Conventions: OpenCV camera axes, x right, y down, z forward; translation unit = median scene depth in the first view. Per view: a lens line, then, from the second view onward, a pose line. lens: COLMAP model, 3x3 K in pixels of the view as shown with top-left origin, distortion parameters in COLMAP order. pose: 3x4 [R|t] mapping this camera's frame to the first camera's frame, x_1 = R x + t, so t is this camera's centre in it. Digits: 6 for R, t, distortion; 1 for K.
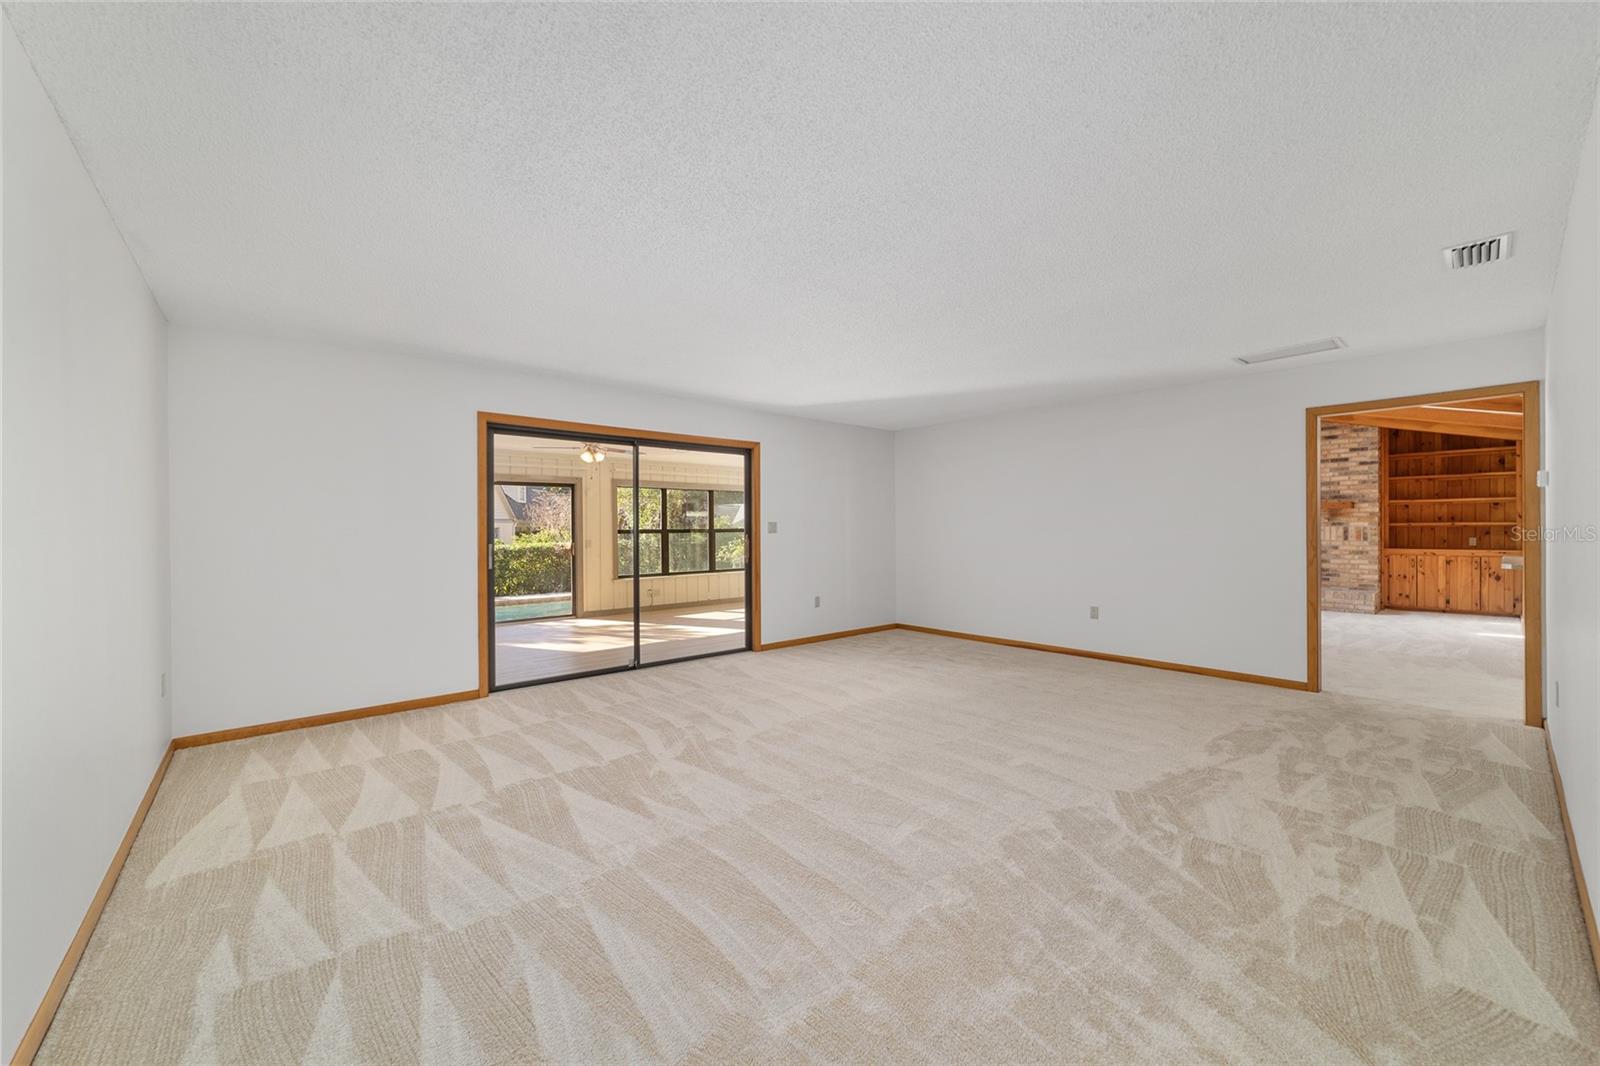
lens RADIAL K [[611.7, 0, 797.4], [0, 611.7, 528.9], [0, 0, 1]] dist [-0.007590, 0.001571]
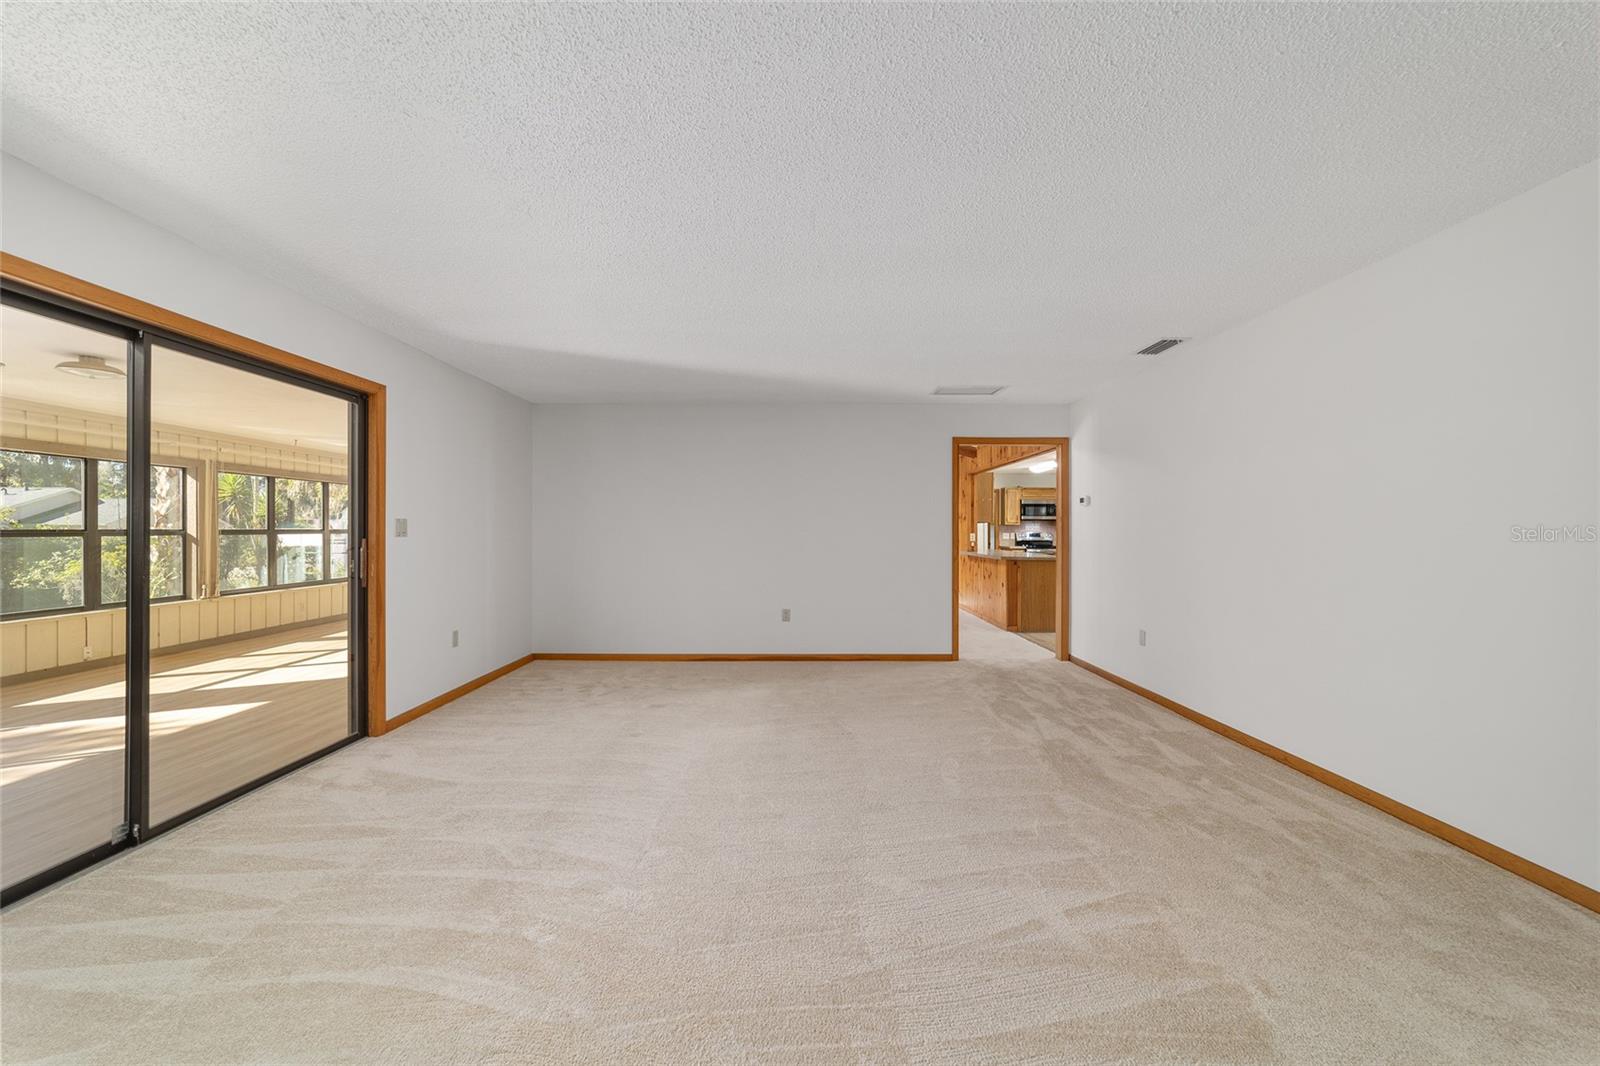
lens RADIAL K [[611.7, 0, 800.9], [0, 611.7, 526.2], [0, 0, 1]] dist [-0.007590, 0.001571]
pose [[0.651901, 0.011863, 0.758211, -0.402644], [-0.004076, 0.999918, -0.012141, 0.003570], [-0.758293, 0.004824, 0.651896, 0.486753]]
